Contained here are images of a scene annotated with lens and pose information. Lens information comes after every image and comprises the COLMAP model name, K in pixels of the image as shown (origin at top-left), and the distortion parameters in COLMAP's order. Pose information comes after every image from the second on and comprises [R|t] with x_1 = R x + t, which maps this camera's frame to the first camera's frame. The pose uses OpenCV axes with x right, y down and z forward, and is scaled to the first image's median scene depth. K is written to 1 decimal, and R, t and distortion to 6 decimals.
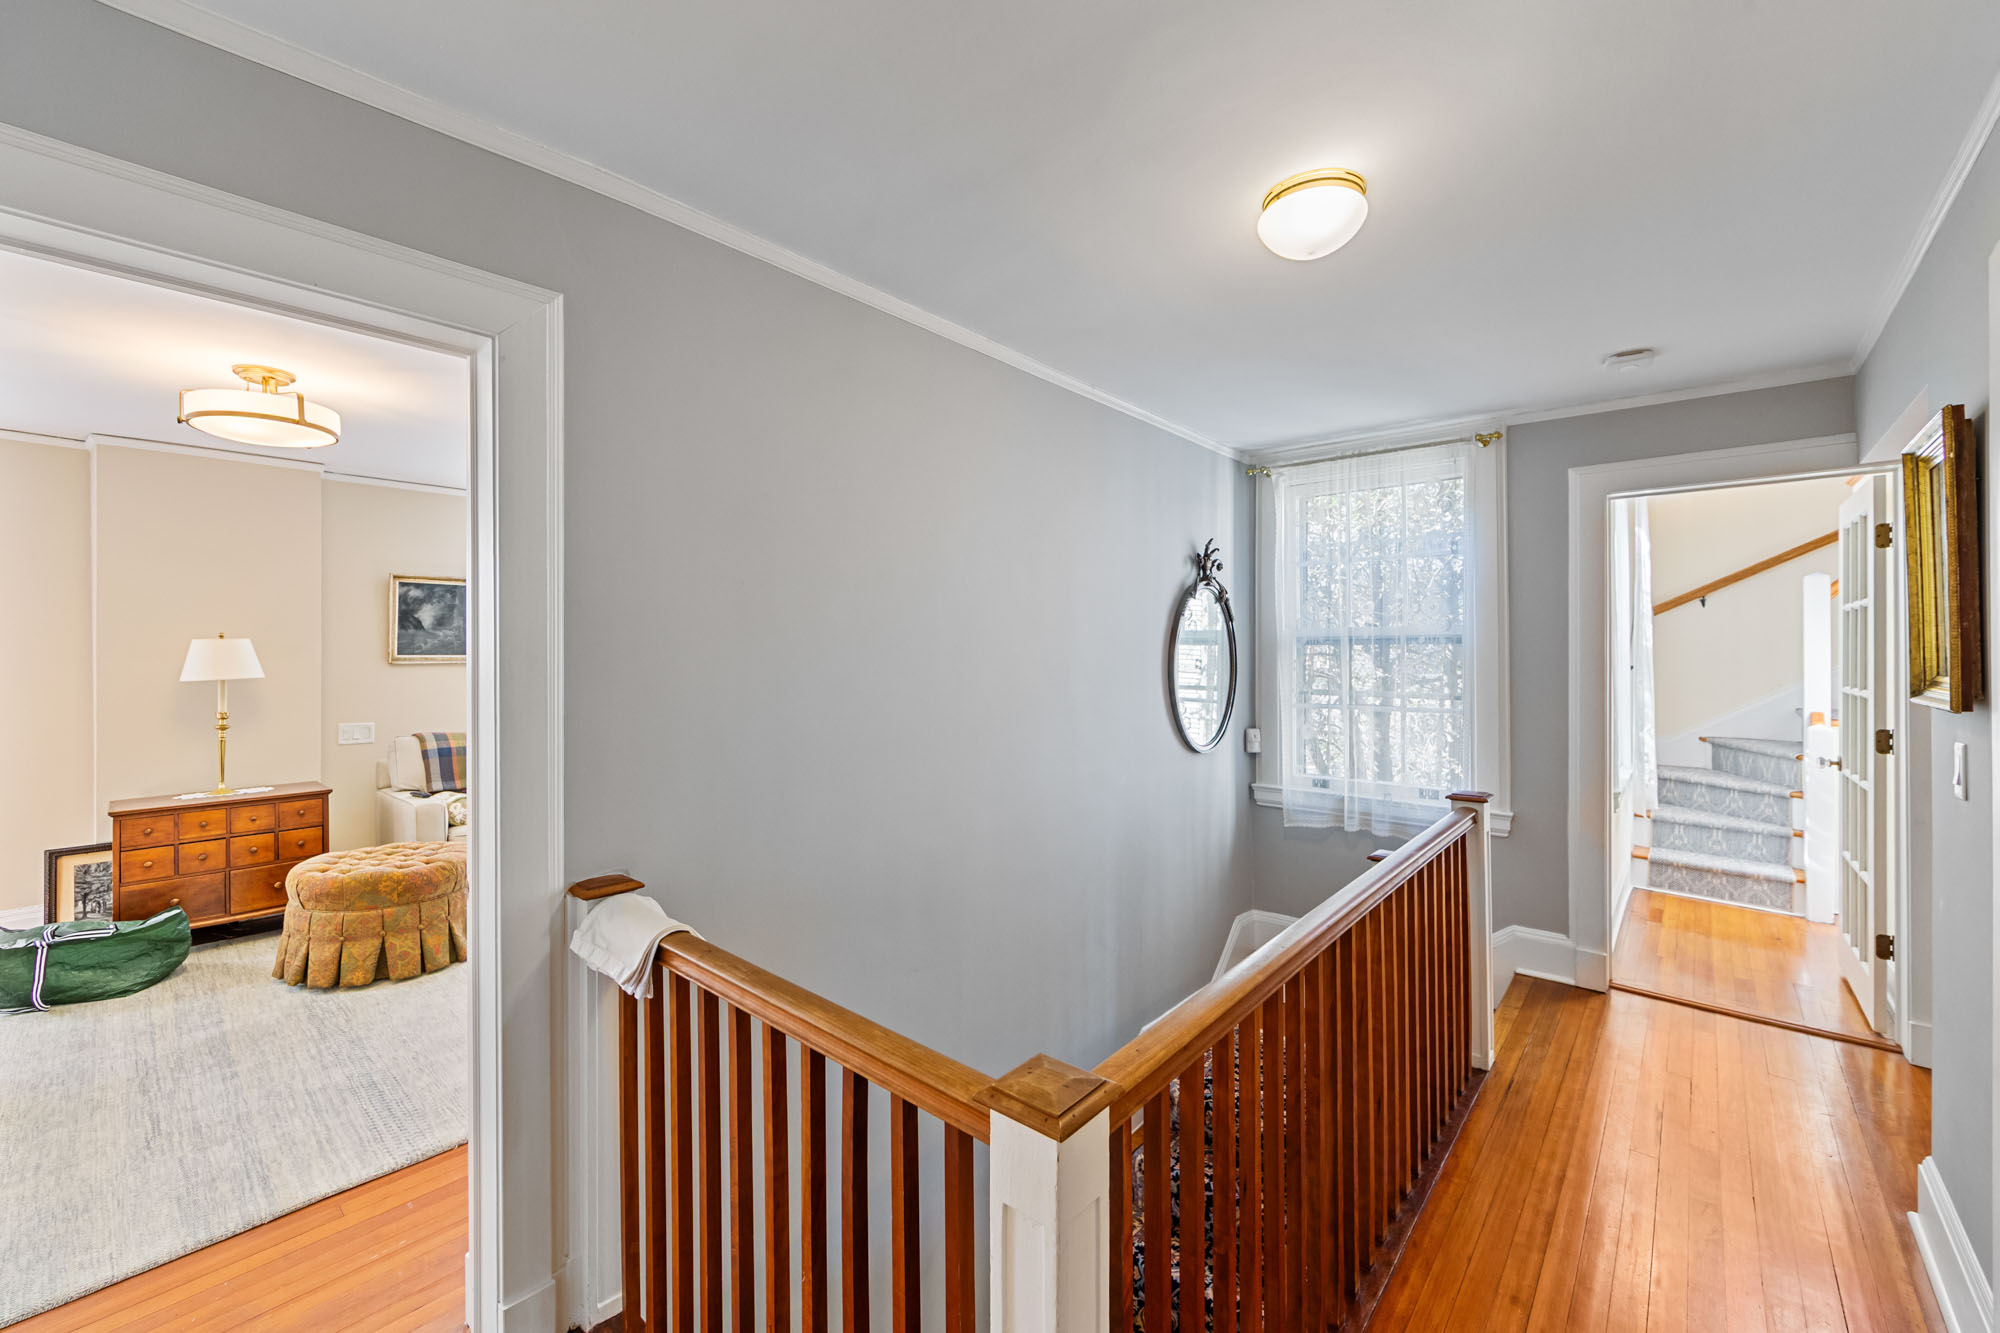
lens RADIAL K [[802.5, 0, 1000.4], [0, 802.5, 650.1], [0, 0, 1]] dist [0.001591, -0.001471]
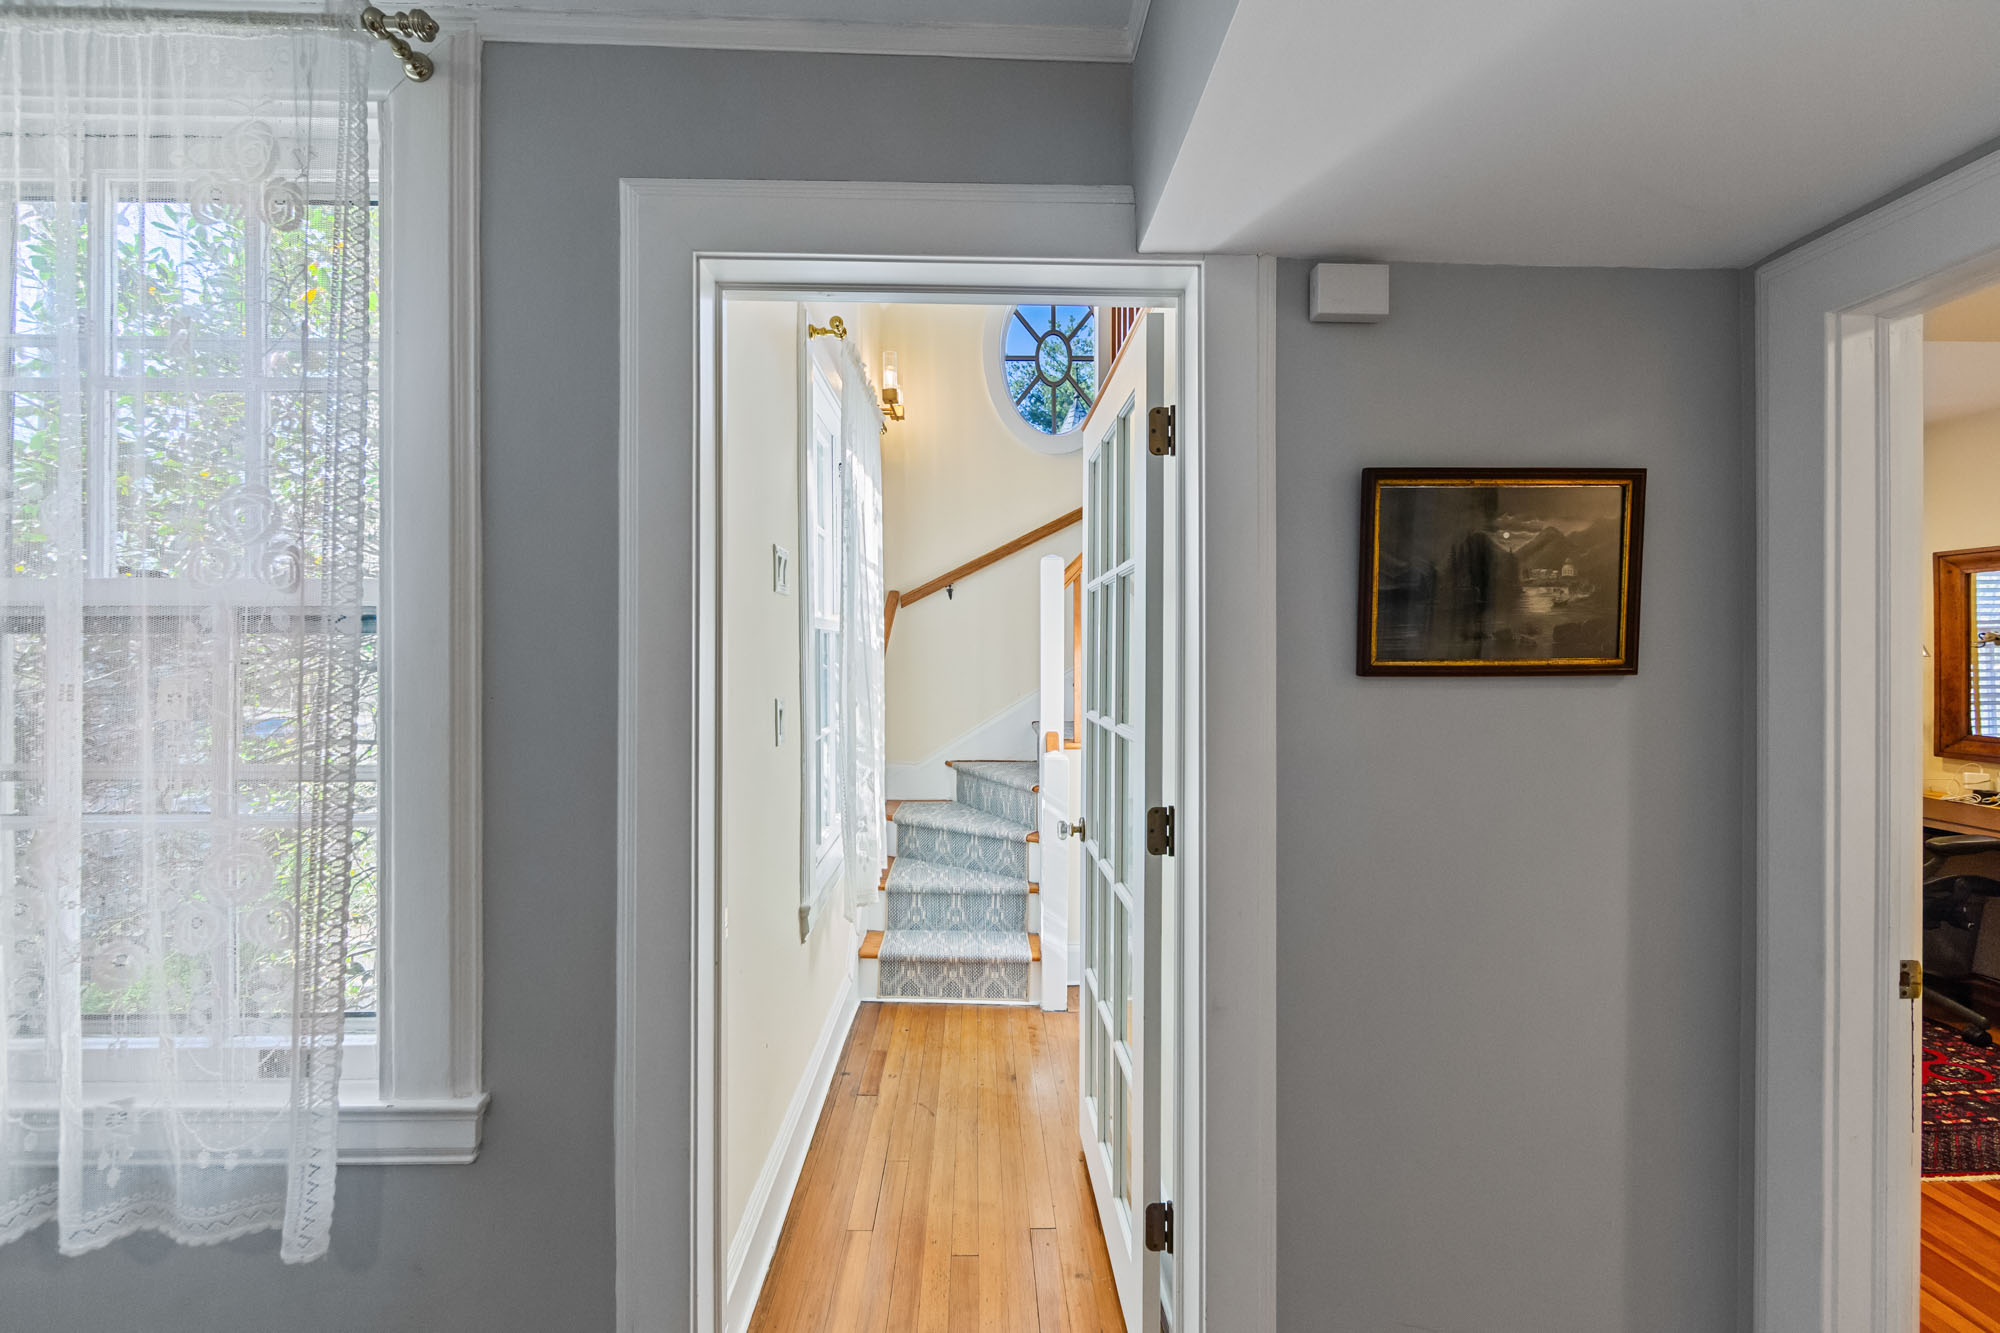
lens RADIAL K [[802.5, 0, 1004.1], [0, 802.5, 656.7], [0, 0, 1]] dist [0.001591, -0.001471]
pose [[0.732091, 0.001004, 0.681206, 0.437158], [-0.004954, 0.999980, 0.003850, 0.000489], [-0.681188, -0.006193, 0.732082, 0.445832]]
